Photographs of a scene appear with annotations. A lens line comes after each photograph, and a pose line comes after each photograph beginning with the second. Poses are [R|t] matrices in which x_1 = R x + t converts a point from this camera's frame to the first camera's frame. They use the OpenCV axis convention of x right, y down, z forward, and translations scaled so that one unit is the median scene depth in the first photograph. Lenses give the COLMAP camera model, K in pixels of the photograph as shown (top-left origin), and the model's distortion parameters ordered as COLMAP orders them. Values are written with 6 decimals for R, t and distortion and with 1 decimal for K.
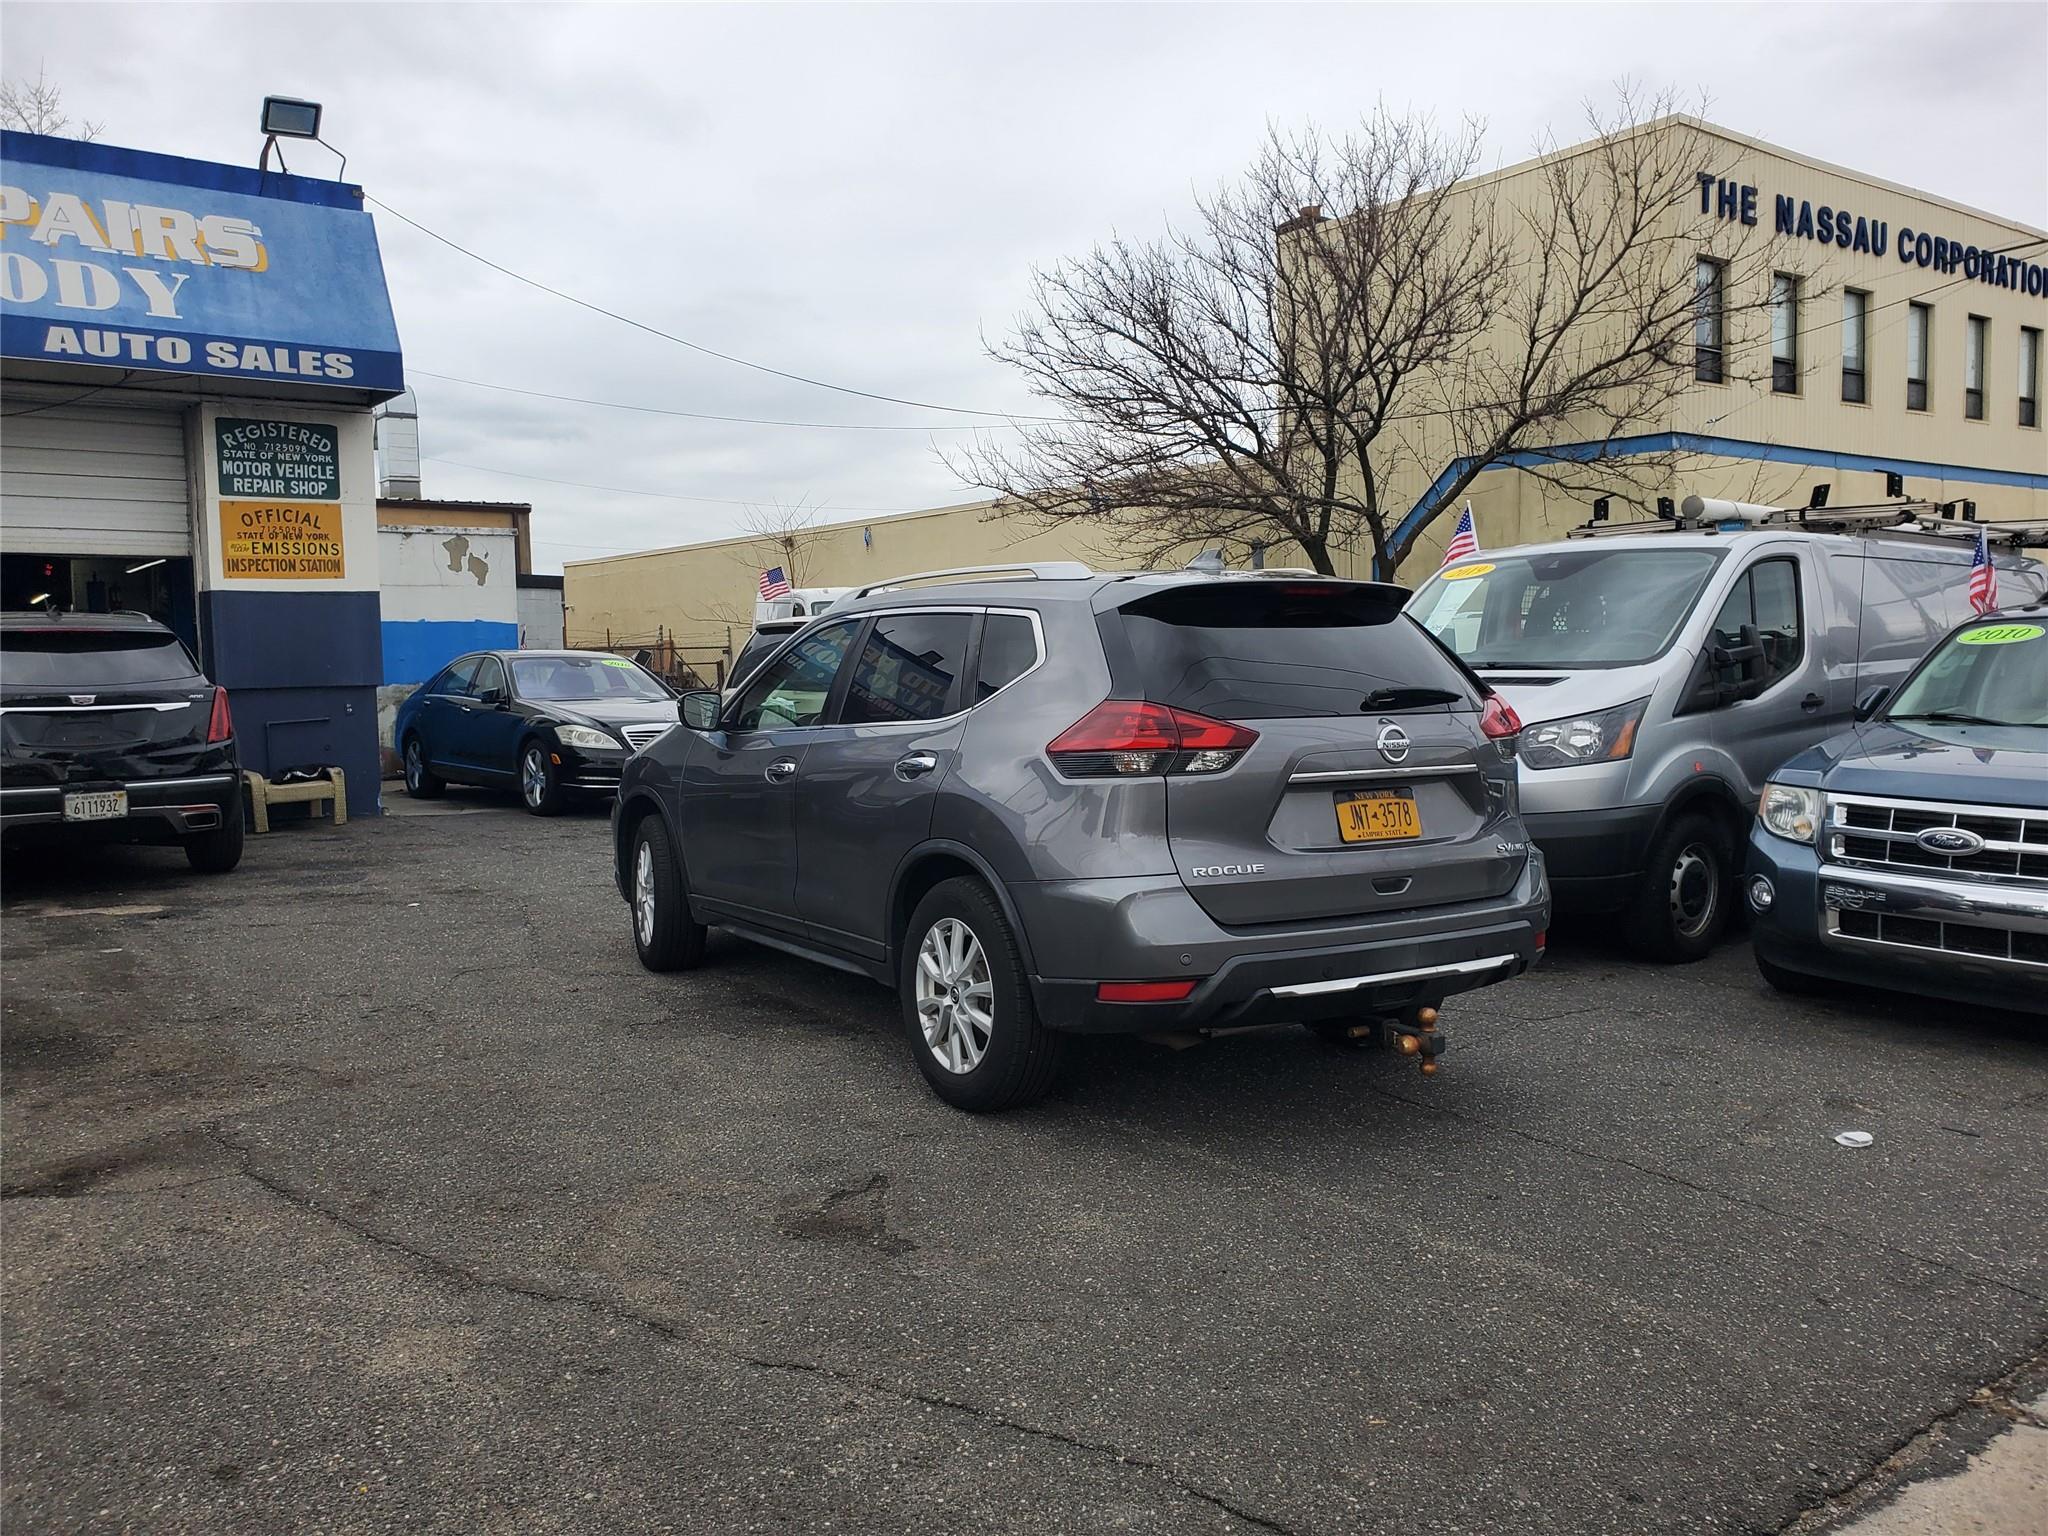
lens RADIAL K [[1599.4, 0, 984.4], [0, 1599.4, 758.8], [0, 0, 1]] dist [0.026094, 0.003718]
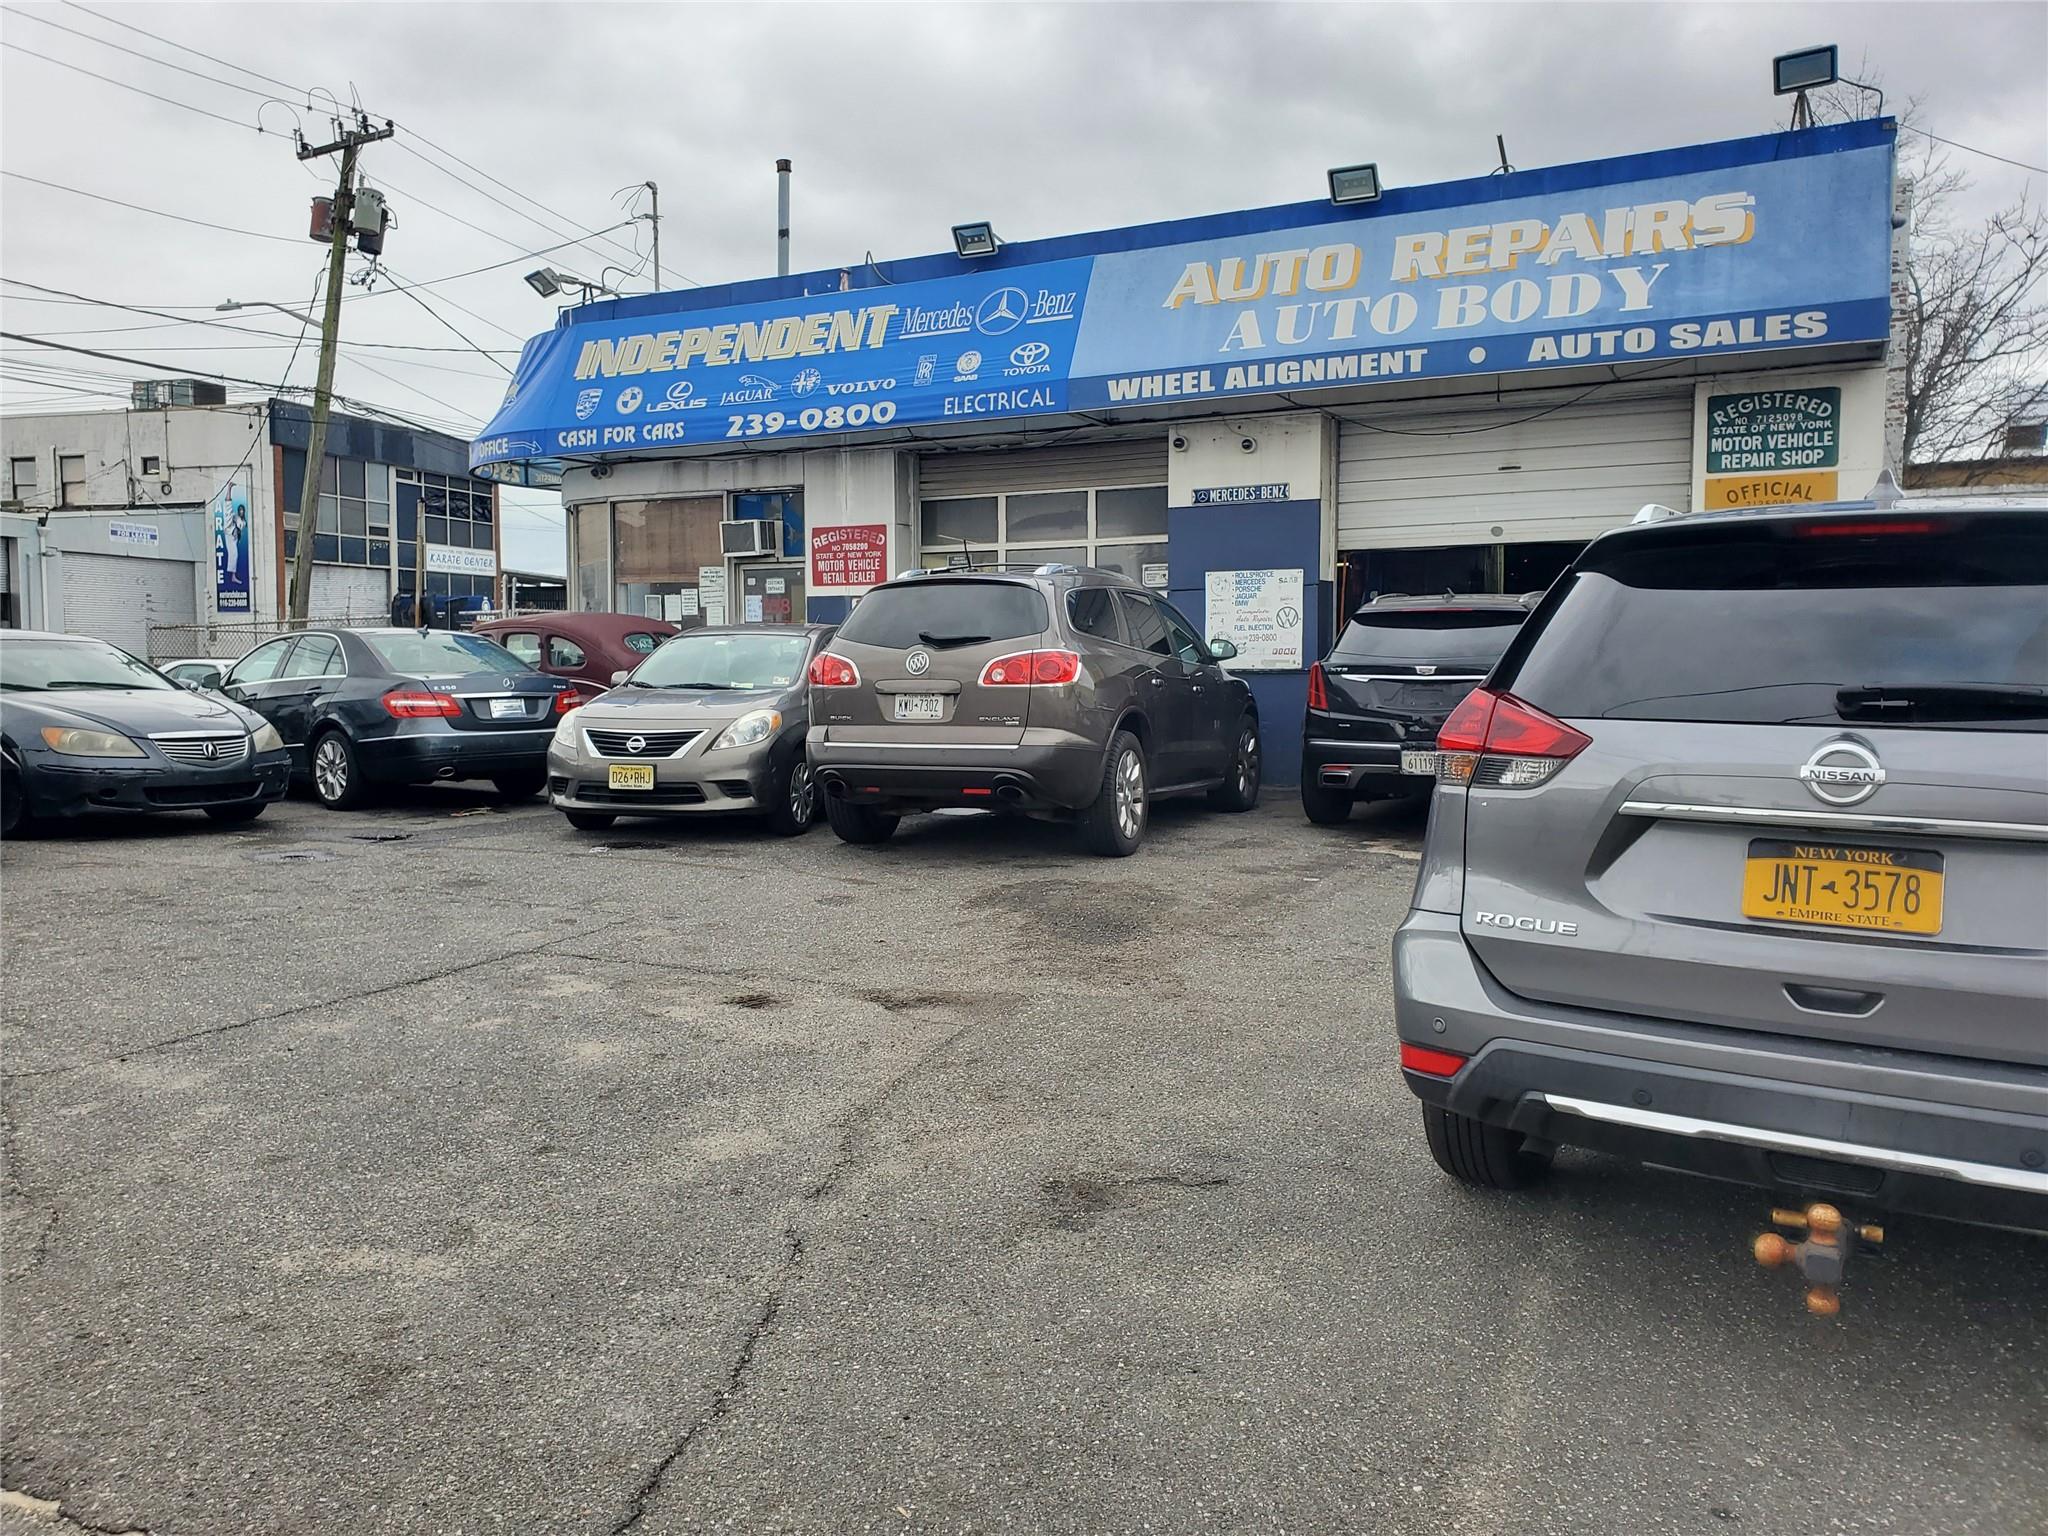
lens RADIAL K [[1620.2, 0, 1024.0], [0, 1620.2, 768.0], [0, 0, 1]] dist [0.027885, -0.009394]
pose [[0.434299, 0.078514, -0.897340, 0.278694], [-0.062845, 0.996408, 0.056766, -0.011308], [0.898574, 0.031740, 0.437673, 0.178680]]
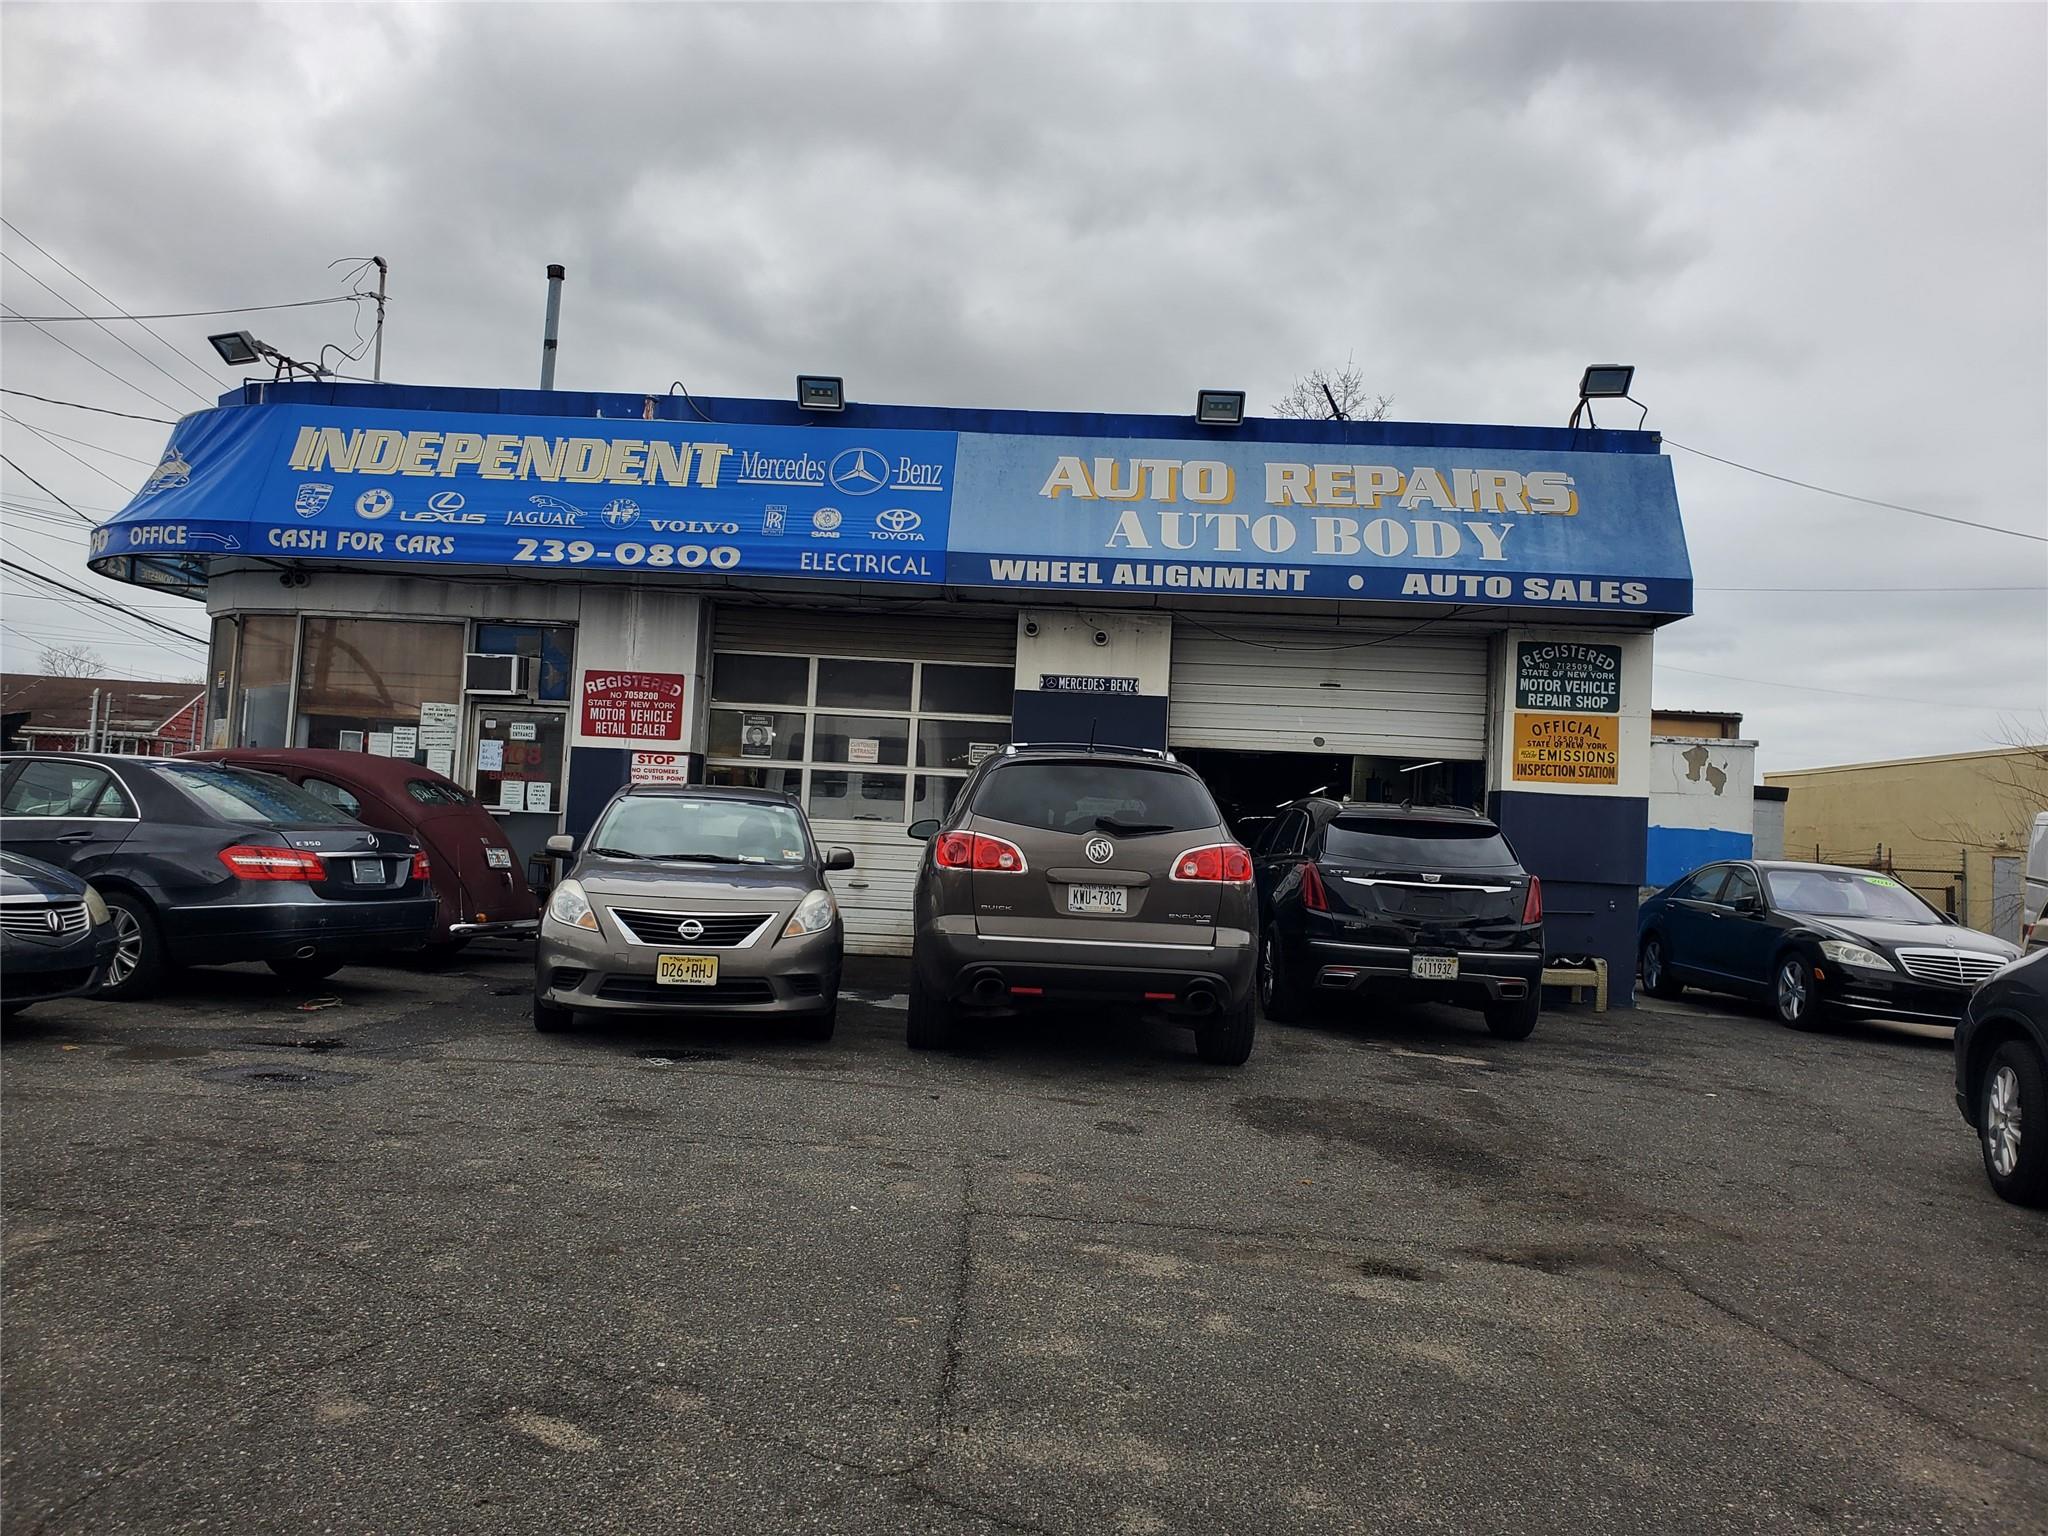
lens RADIAL K [[1599.4, 0, 984.4], [0, 1599.4, 758.8], [0, 0, 1]] dist [0.026094, 0.003718]
pose [[0.774316, 0.028100, -0.632174, -0.047881], [-0.107097, 0.990421, -0.087154, 0.011524], [0.623670, 0.135188, 0.769909, -0.109696]]
